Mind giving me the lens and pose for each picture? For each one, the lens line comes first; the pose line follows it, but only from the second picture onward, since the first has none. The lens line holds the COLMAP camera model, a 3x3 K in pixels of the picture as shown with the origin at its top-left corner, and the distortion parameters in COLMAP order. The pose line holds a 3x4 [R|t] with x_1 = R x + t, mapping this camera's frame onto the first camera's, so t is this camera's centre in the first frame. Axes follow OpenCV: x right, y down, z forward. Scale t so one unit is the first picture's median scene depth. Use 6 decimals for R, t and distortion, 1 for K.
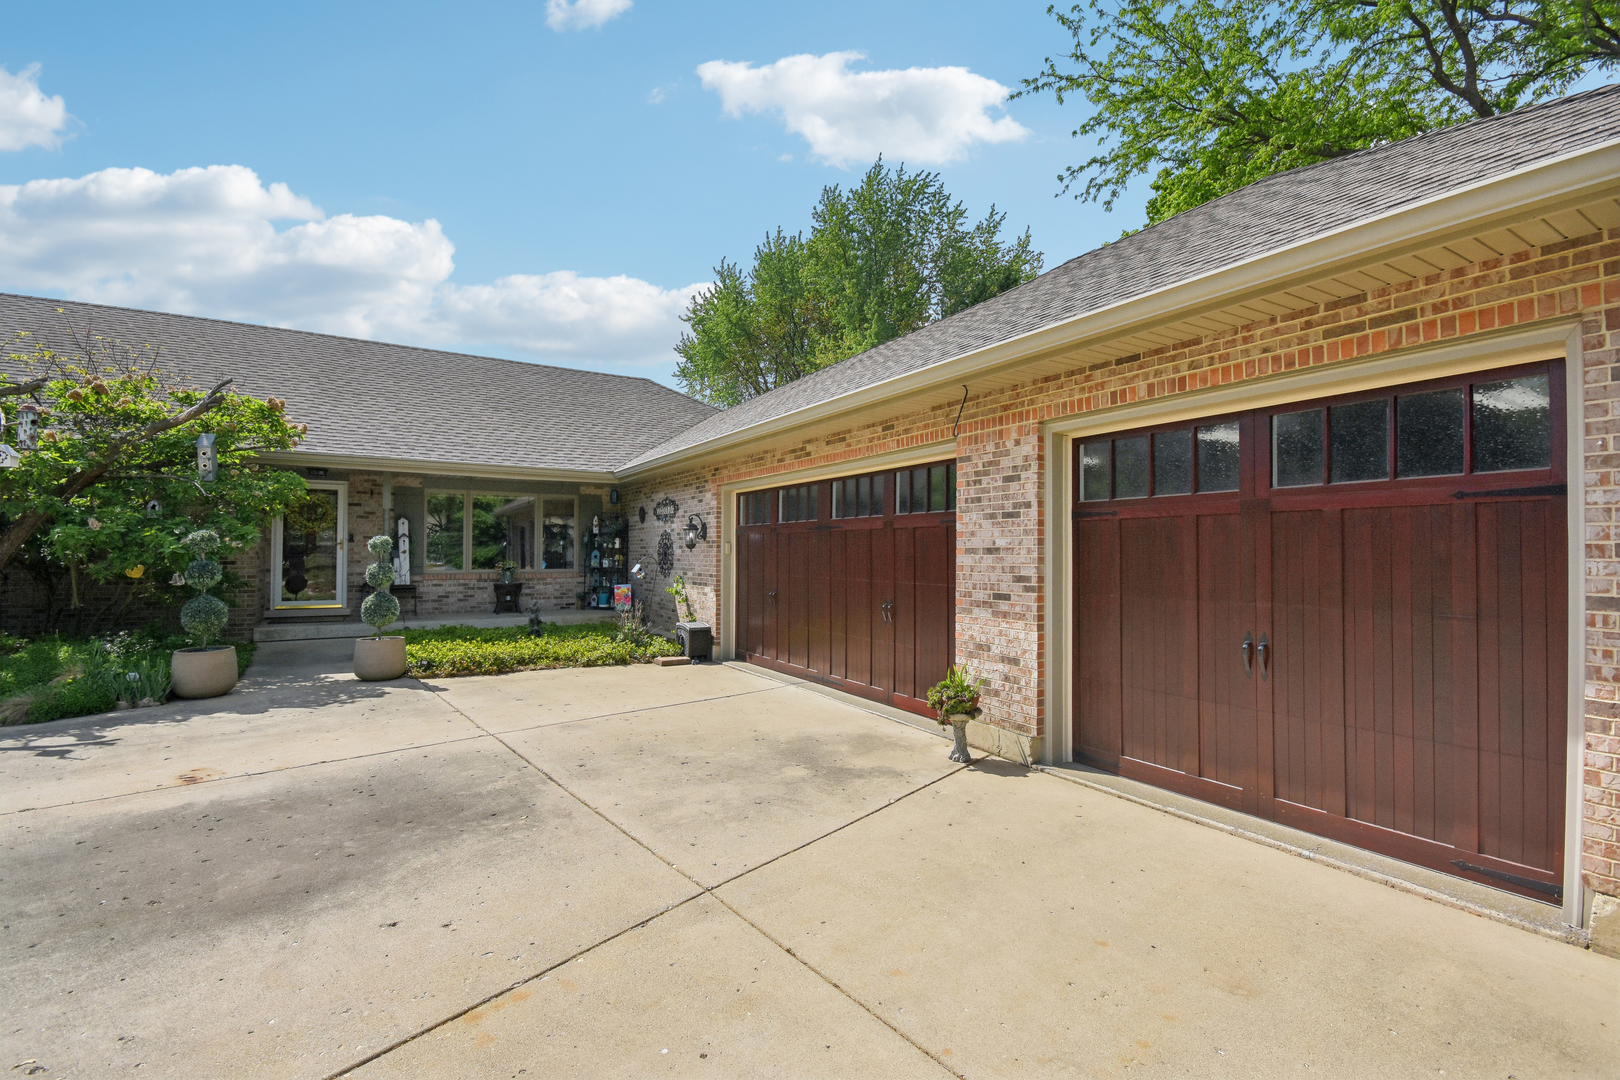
lens RADIAL K [[724.6, 0, 810.2], [0, 724.6, 570.9], [0, 0, 1]] dist [-0.001011, -0.000111]
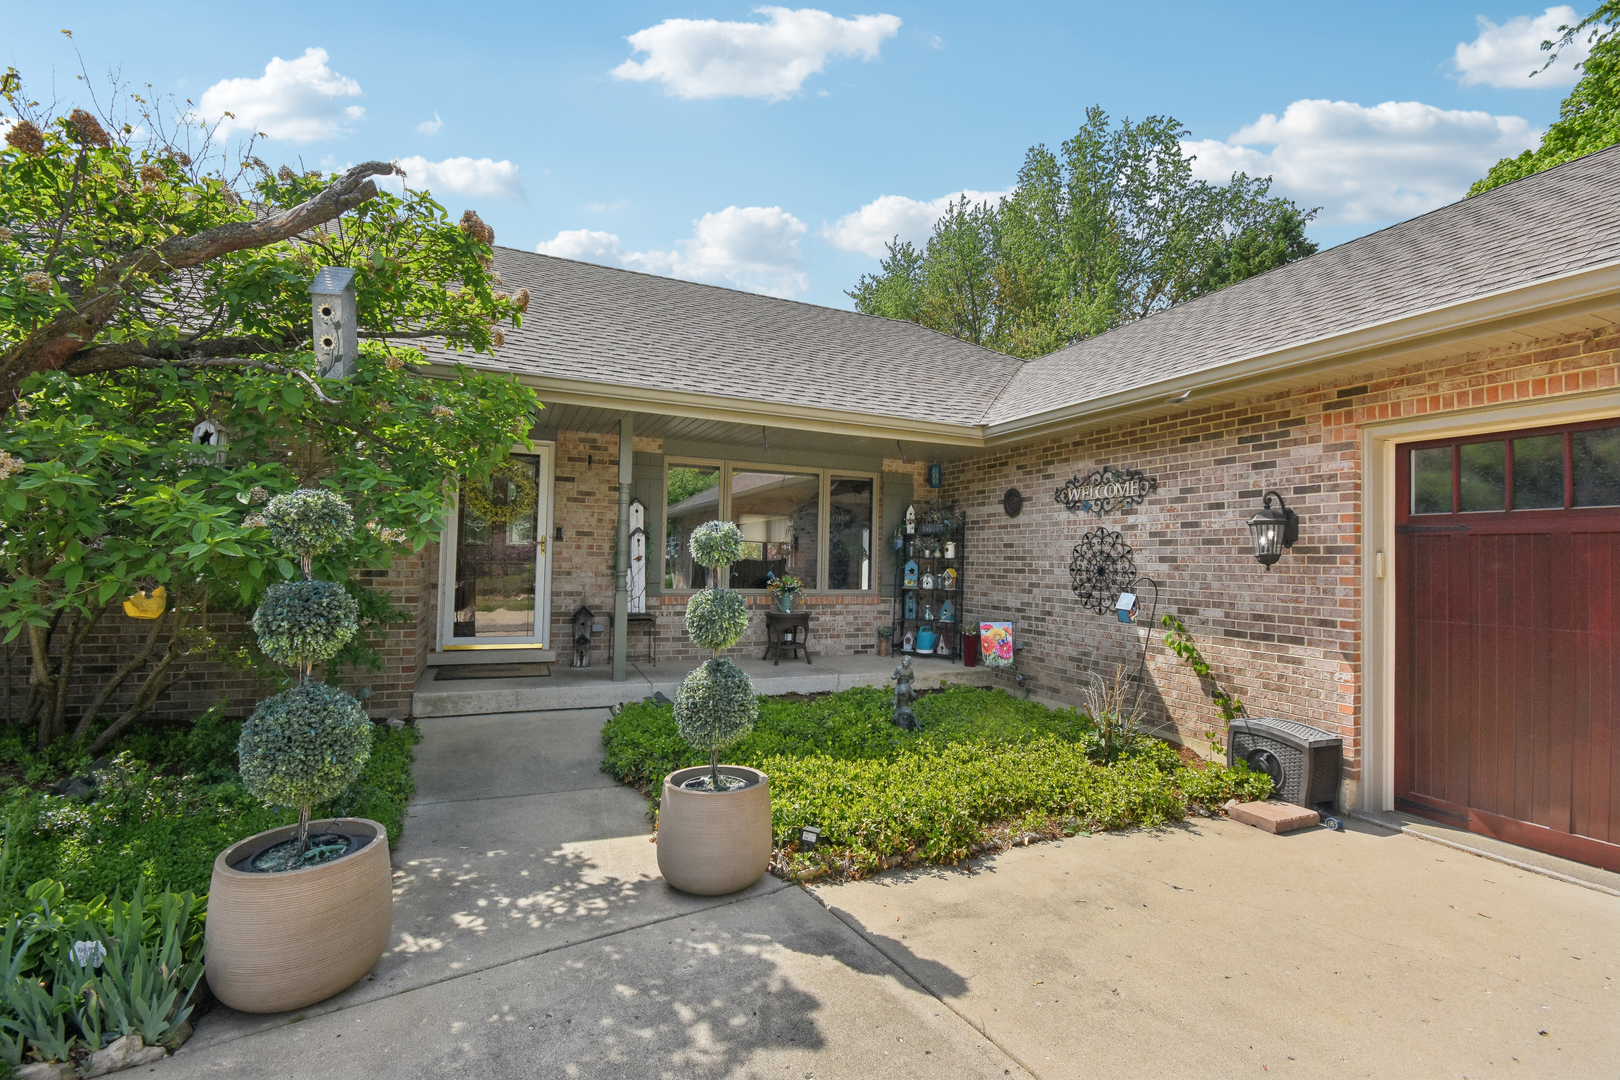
lens RADIAL K [[744.3, 0, 814.2], [0, 744.3, 581.5], [0, 0, 1]] dist [-0.005001, -0.000083]
pose [[0.989712, 0.022527, -0.141290, -0.335707], [-0.022576, 0.999744, 0.001255, -0.011577], [0.141283, 0.001948, 0.989967, 0.417463]]
